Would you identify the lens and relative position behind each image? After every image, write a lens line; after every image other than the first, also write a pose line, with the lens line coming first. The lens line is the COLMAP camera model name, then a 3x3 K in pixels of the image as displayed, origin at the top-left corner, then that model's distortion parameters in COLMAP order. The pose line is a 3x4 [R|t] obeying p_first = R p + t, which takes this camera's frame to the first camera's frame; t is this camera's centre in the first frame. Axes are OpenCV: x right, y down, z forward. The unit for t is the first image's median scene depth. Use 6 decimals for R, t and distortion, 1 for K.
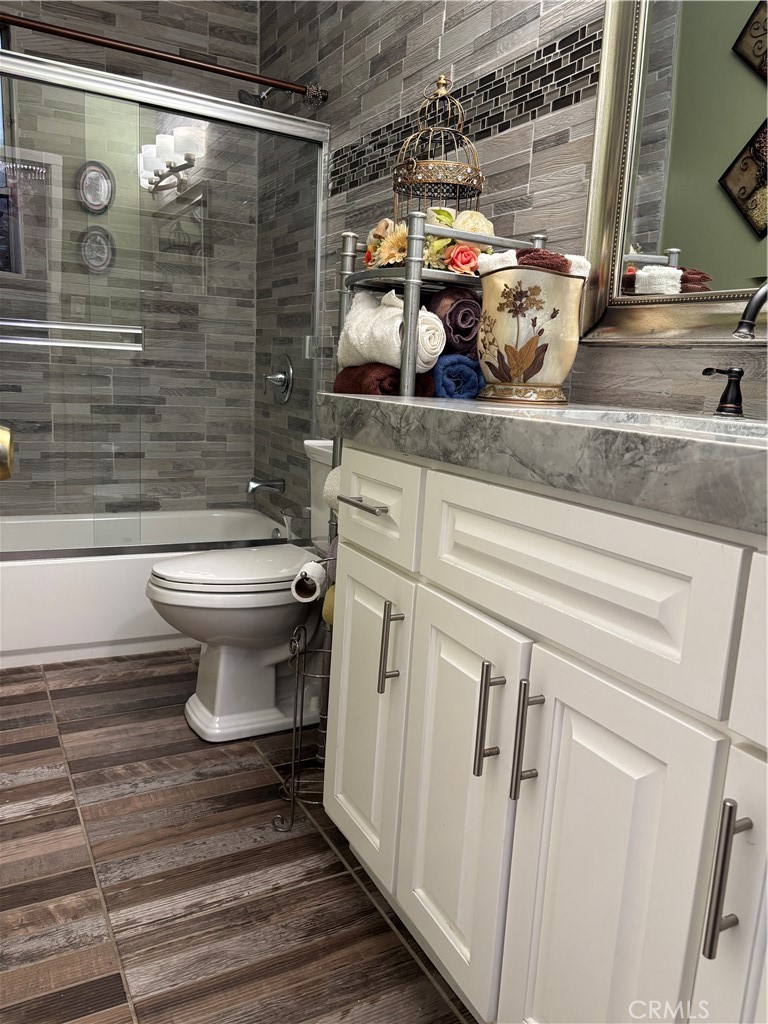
lens RADIAL K [[775.1, 0, 384.0], [0, 775.1, 517.9], [0, 0, 1]] dist [0.031072, -0.024523]
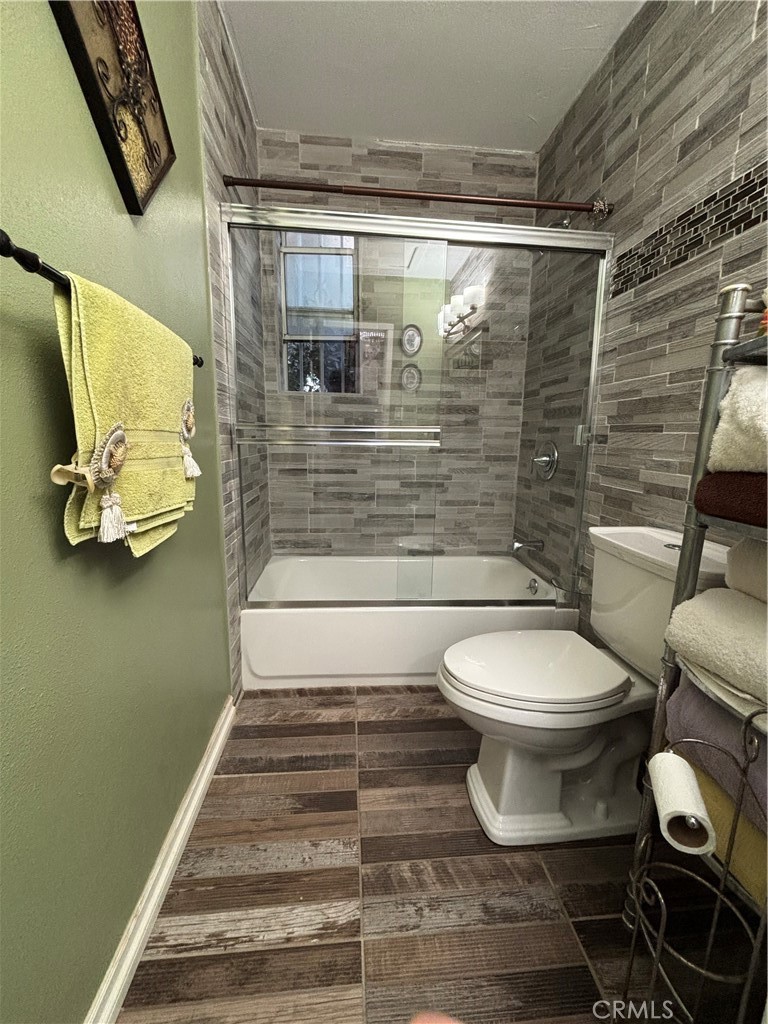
lens RADIAL K [[413.9, 0, 381.4], [0, 413.9, 511.7], [0, 0, 1]] dist [0.013210, -0.000909]
pose [[0.914773, 0.034546, -0.402488, -0.114401], [-0.043634, 0.998957, -0.013429, -0.087215], [0.401604, 0.029846, 0.915327, 0.328141]]
